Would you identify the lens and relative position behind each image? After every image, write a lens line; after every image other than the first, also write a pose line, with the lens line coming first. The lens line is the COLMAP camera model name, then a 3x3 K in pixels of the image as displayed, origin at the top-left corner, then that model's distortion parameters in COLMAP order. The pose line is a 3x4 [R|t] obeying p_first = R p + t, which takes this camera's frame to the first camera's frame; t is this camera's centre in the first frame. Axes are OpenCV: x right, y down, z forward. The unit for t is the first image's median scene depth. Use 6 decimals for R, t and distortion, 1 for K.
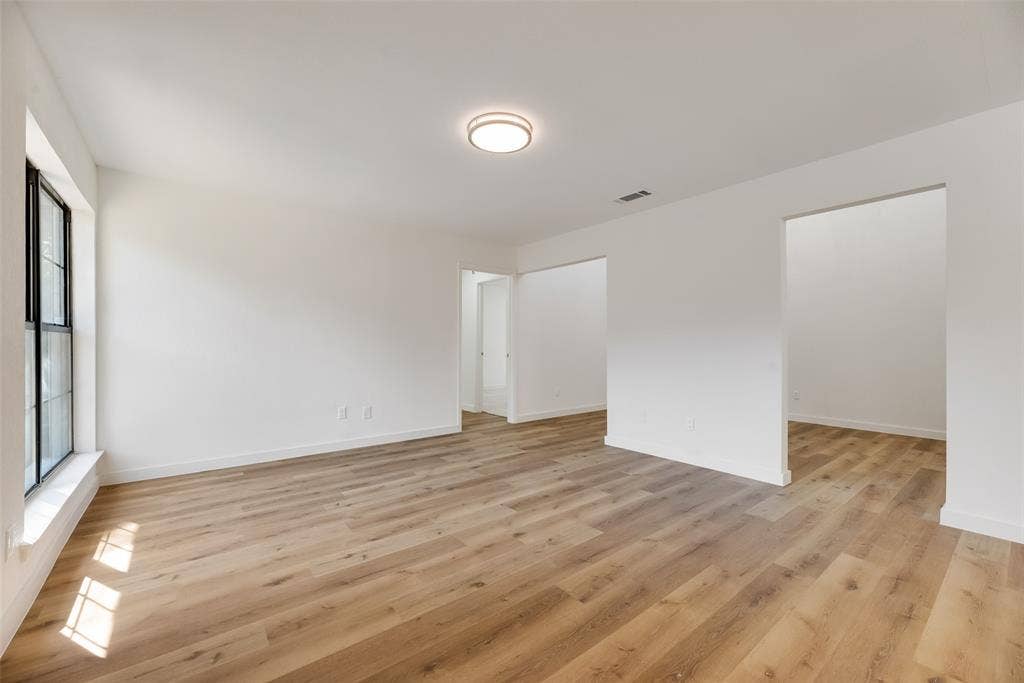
lens RADIAL K [[414.1, 0, 511.6], [0, 414.1, 344.4], [0, 0, 1]] dist [0.006577, -0.000019]
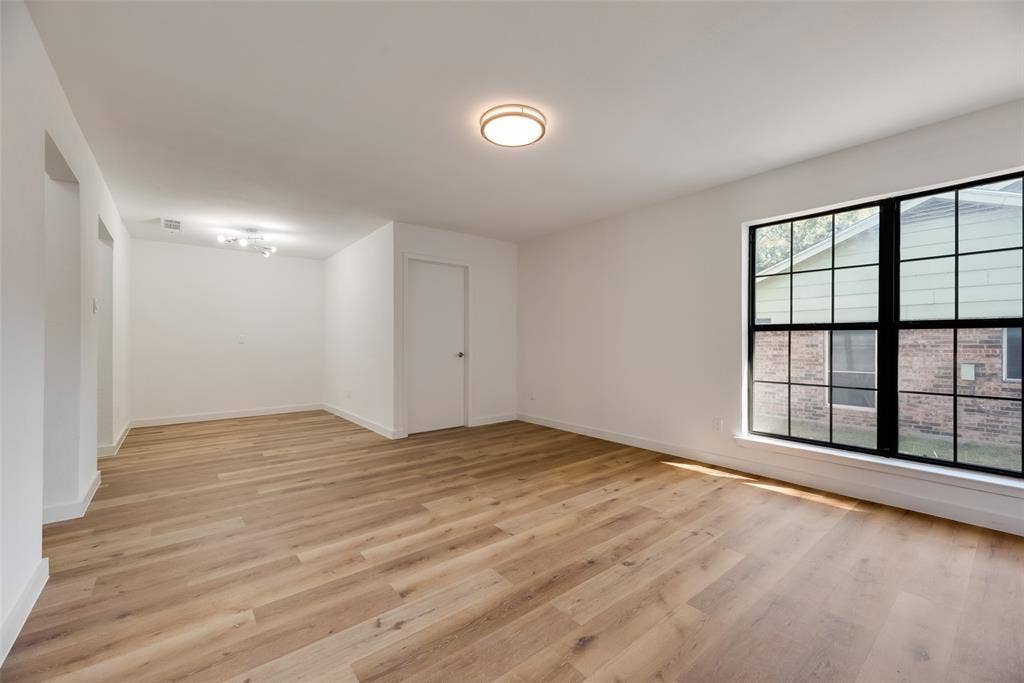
lens RADIAL K [[414.1, 0, 511.5], [0, 414.1, 341.1], [0, 0, 1]] dist [0.006577, -0.000019]
pose [[-0.999976, -0.000647, -0.006943, -0.018711], [-0.000657, 0.999999, 0.001400, -0.001591], [0.006942, 0.001405, -0.999975, 2.029676]]
